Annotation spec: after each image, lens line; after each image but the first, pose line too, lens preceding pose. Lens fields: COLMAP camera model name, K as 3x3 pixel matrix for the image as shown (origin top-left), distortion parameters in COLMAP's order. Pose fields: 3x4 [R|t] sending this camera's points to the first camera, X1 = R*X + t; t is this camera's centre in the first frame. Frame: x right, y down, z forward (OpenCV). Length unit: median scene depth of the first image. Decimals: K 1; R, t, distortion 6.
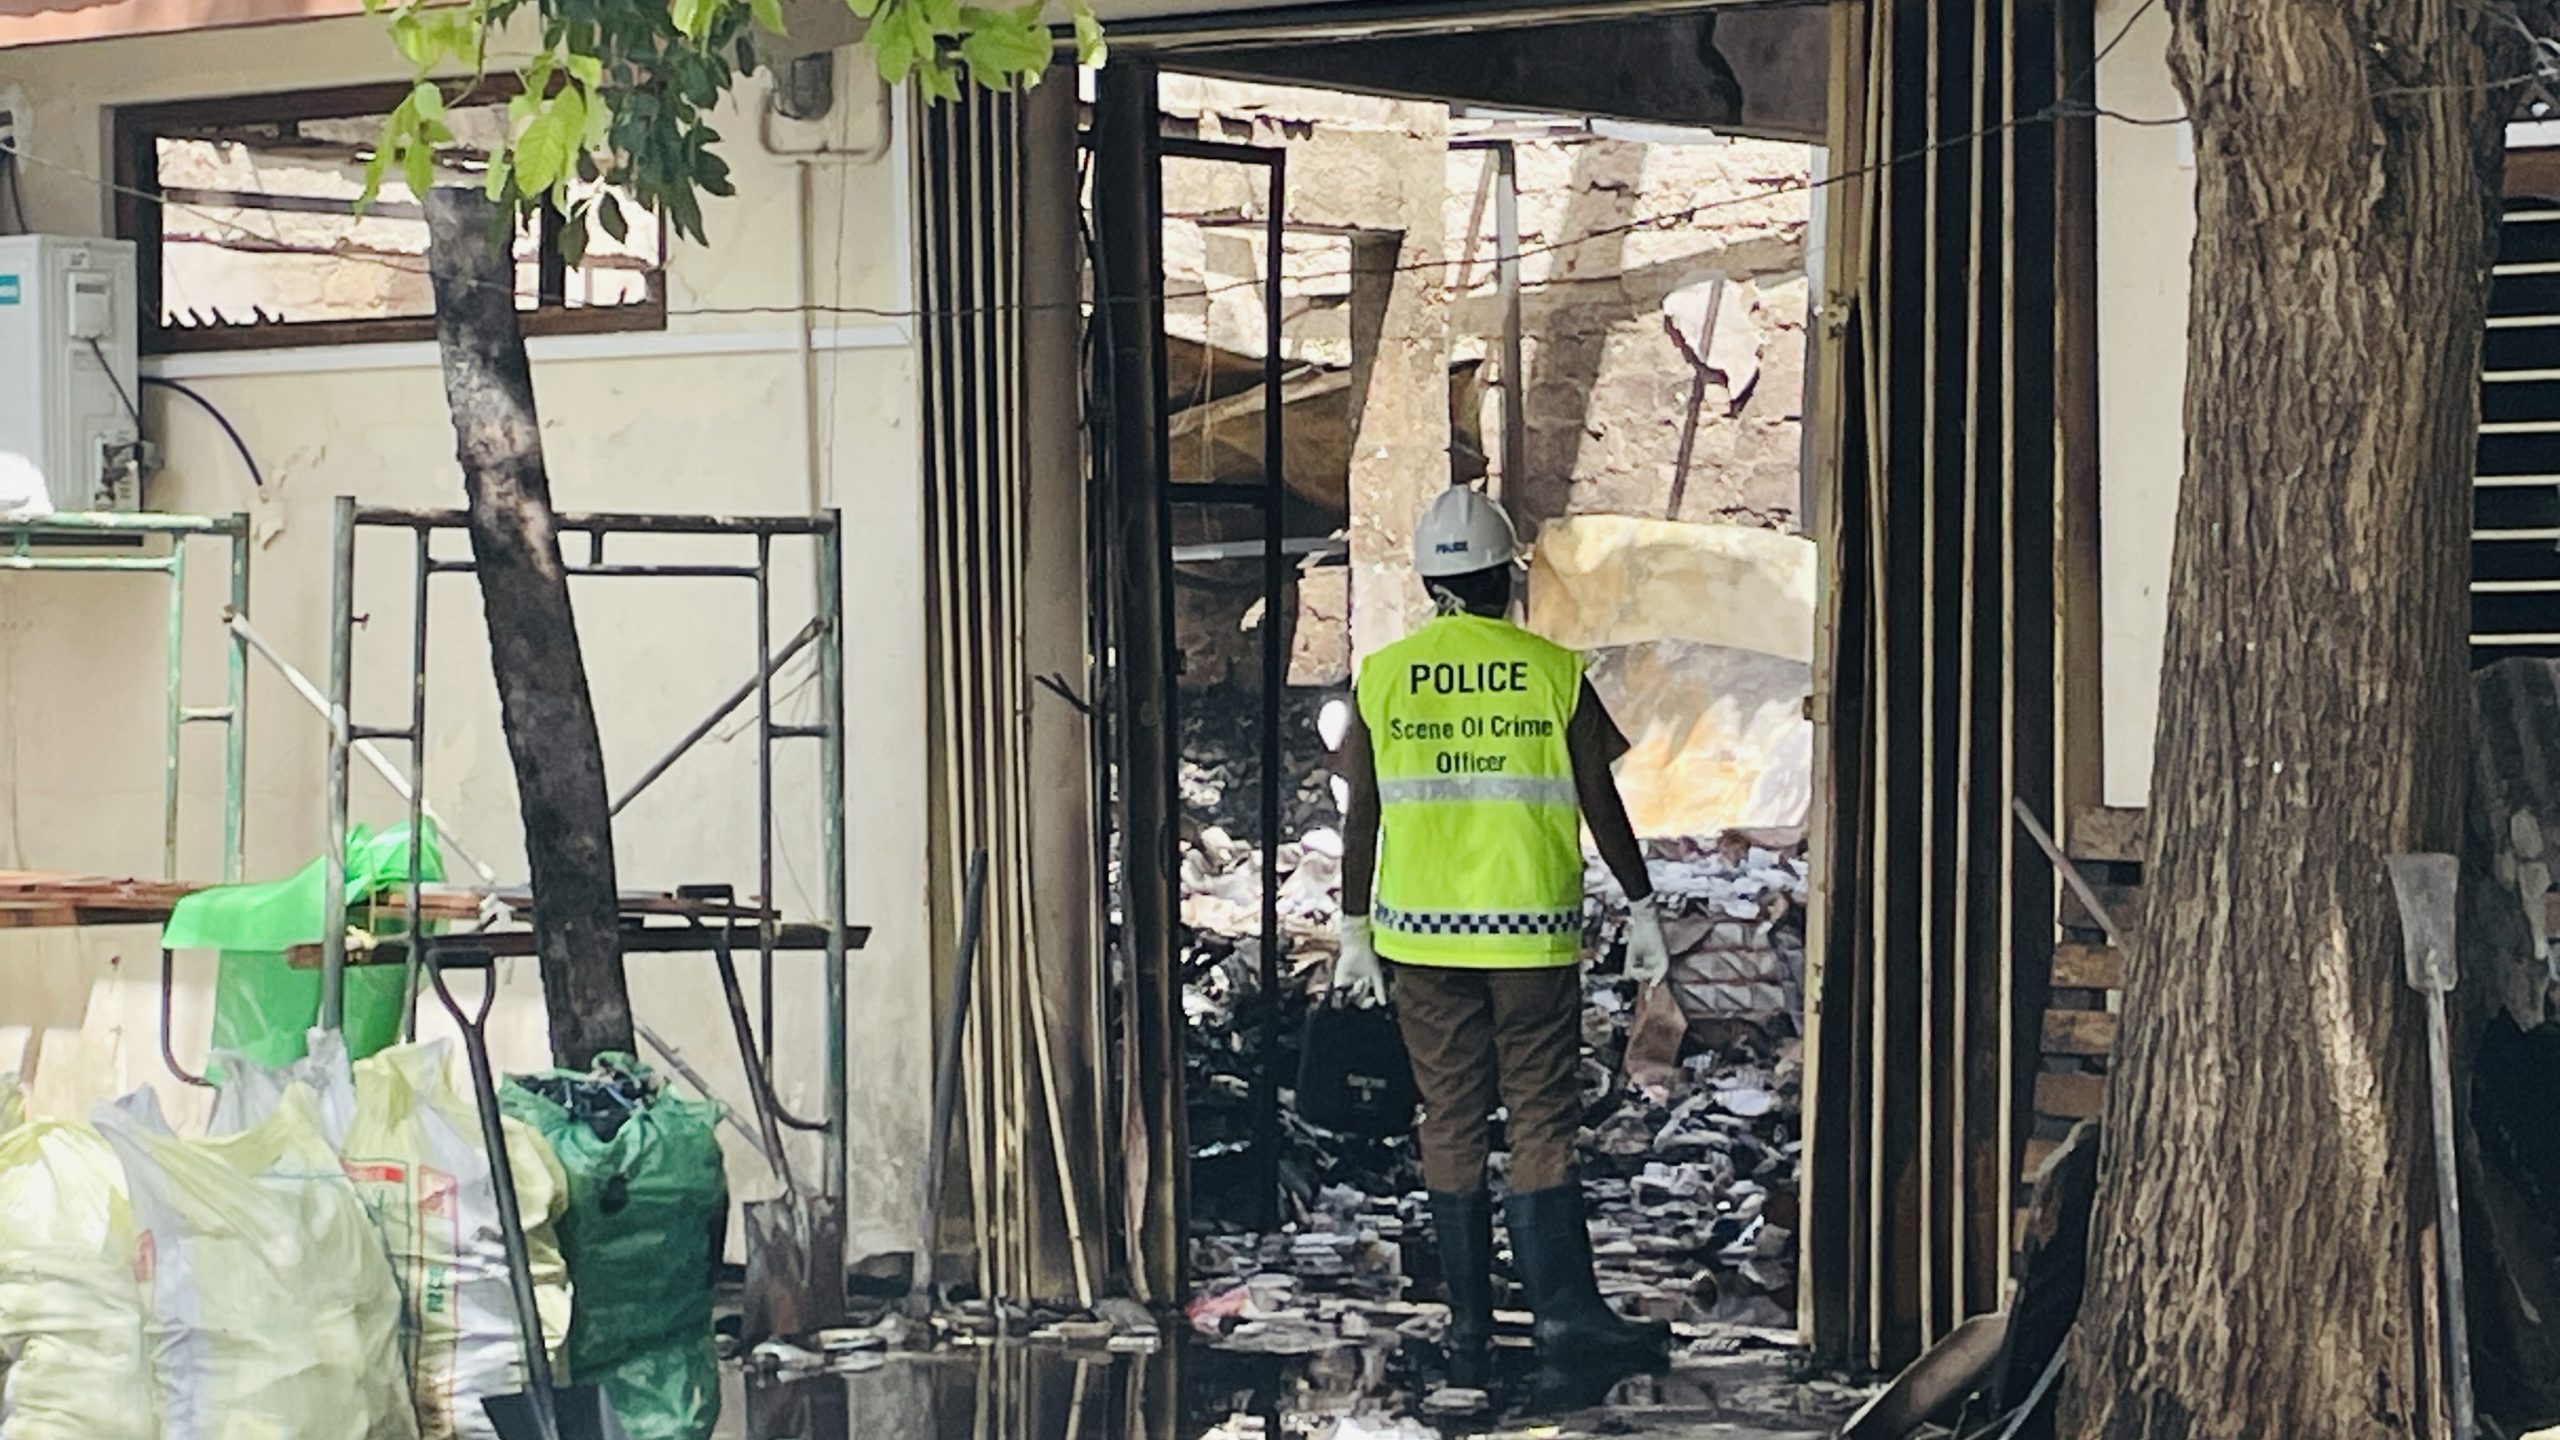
lens RADIAL K [[6398.6, 0, 1278.3], [0, 6398.6, 717.2], [0, 0, 1]] dist [0.048915, 0.000000]
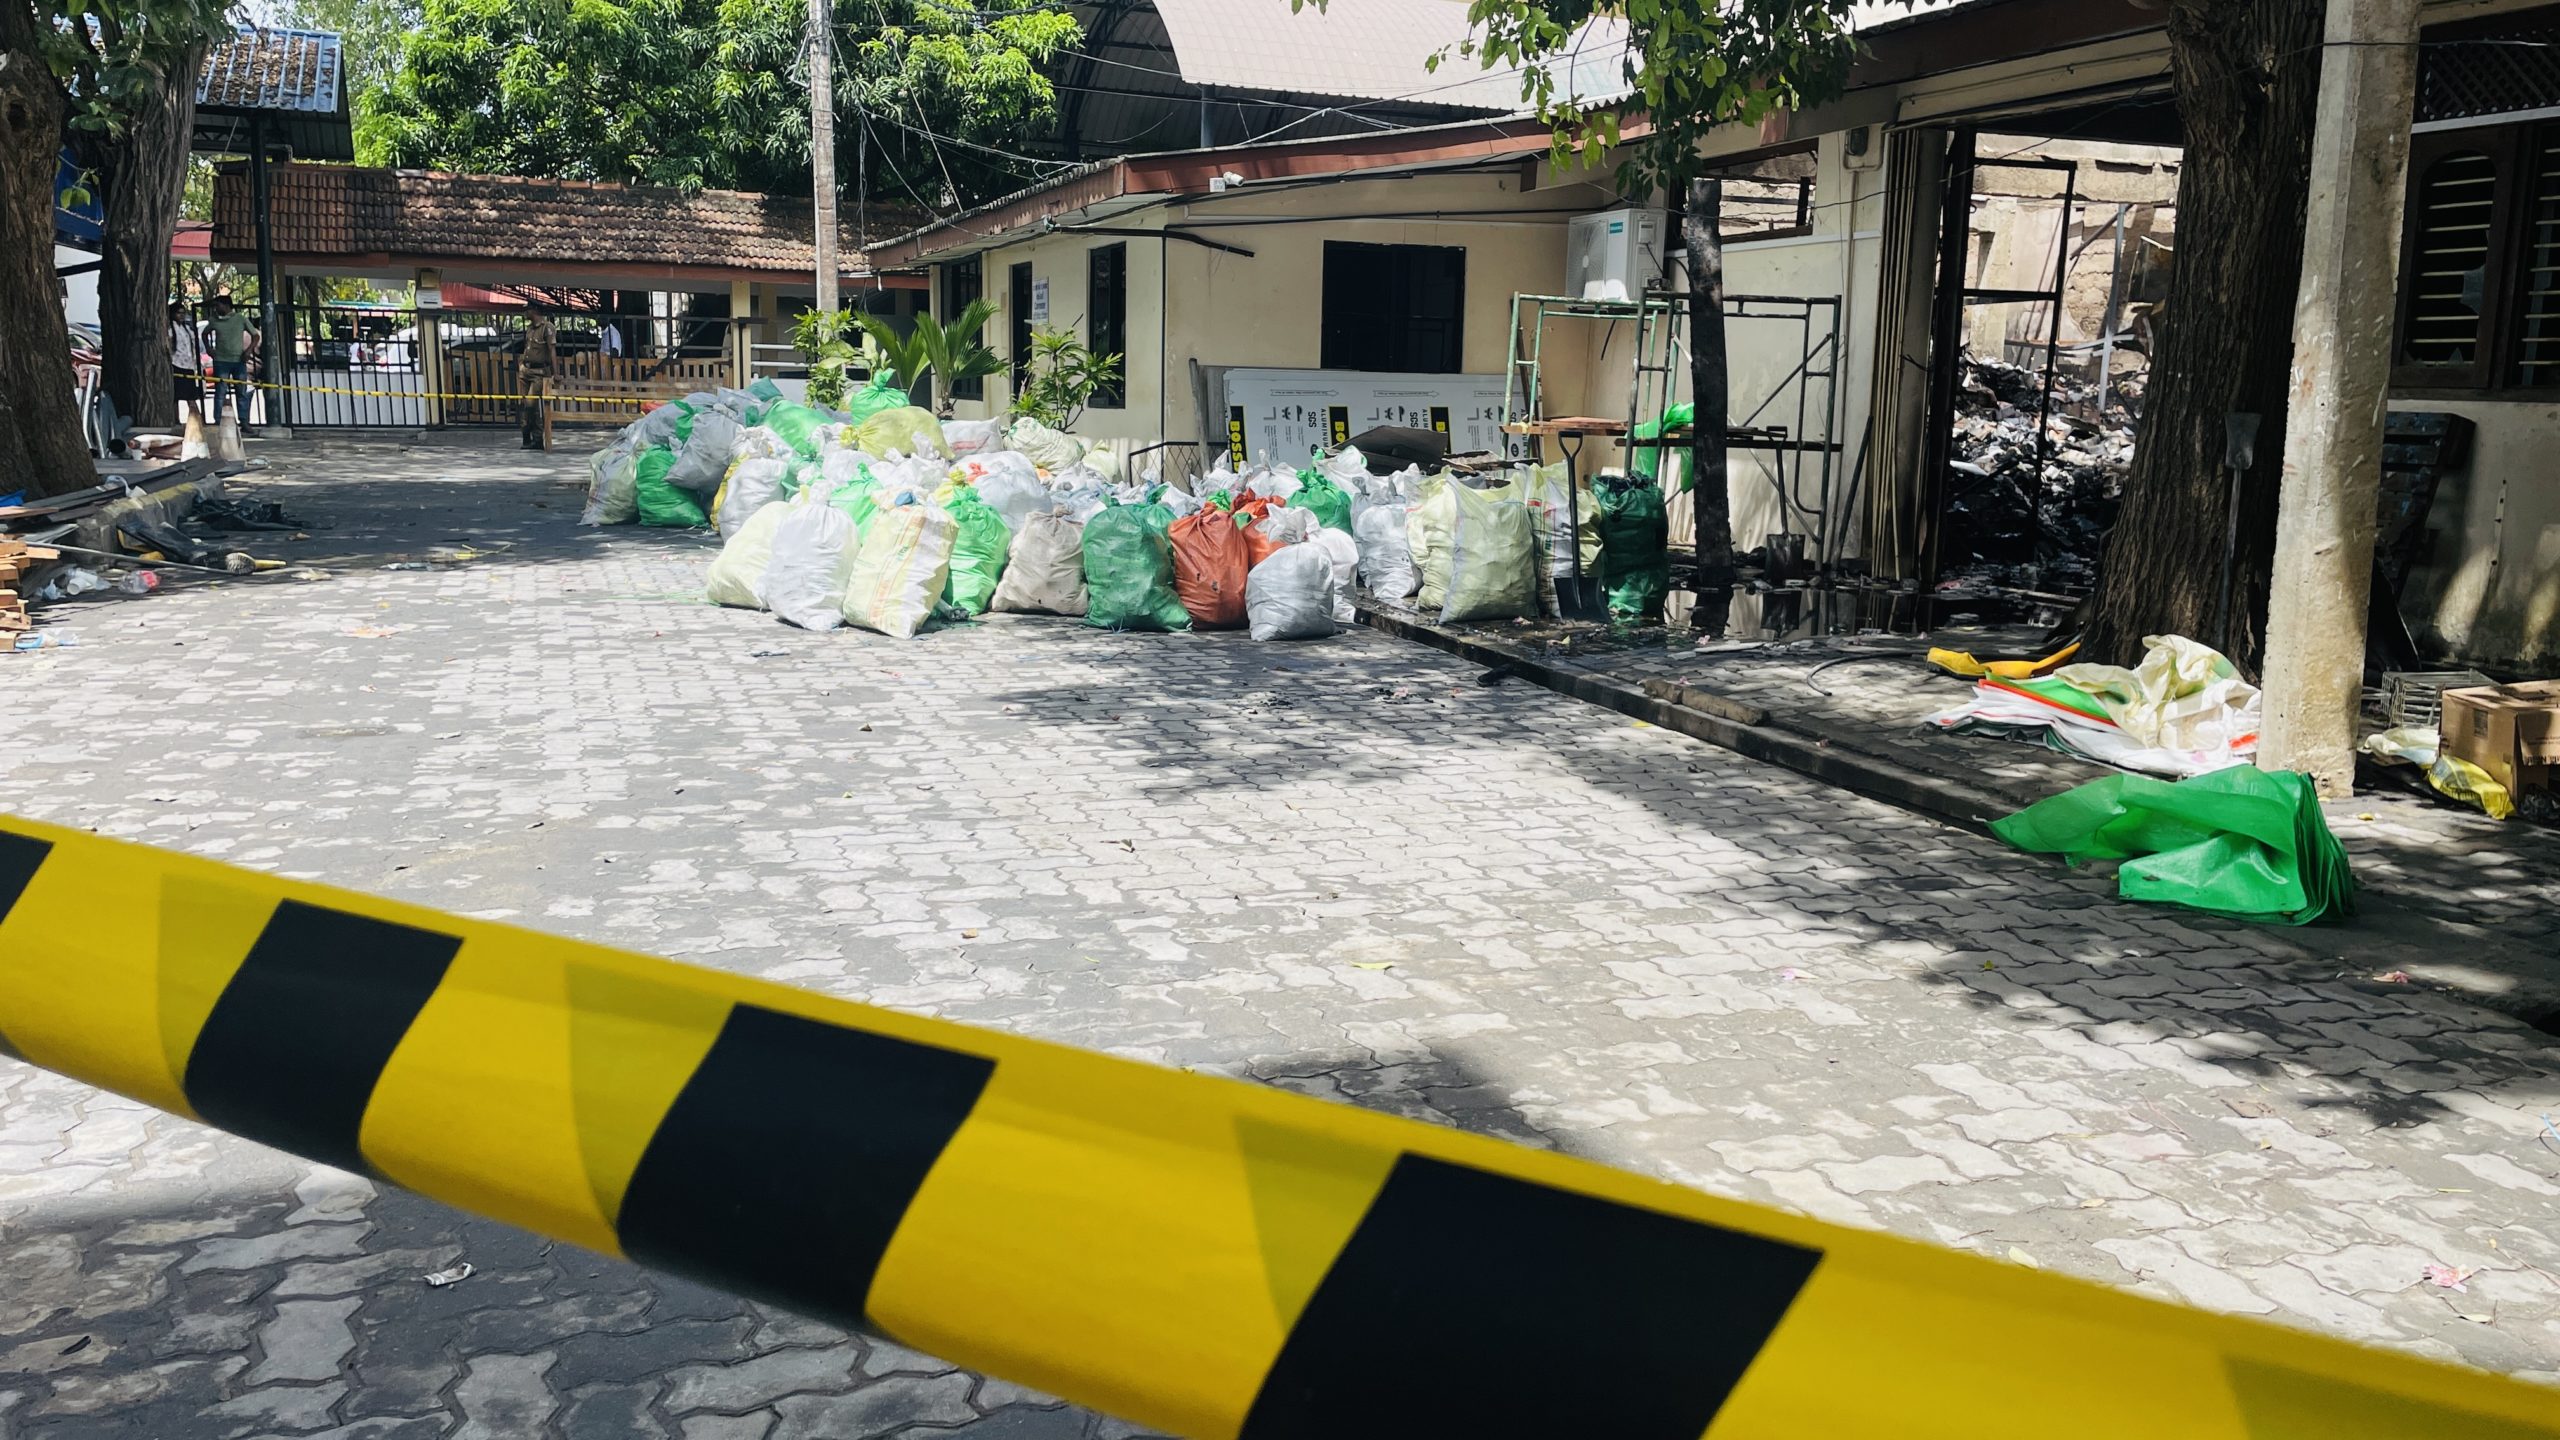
lens RADIAL K [[1925.2, 0, 1271.2], [0, 1925.2, 727.4], [0, 0, 1]] dist [0.063248, -0.076196]
pose [[0.839893, 0.123426, -0.528532, 0.200652], [-0.037452, 0.984658, 0.170429, 0.019451], [0.541459, -0.123347, 0.831630, 0.120379]]
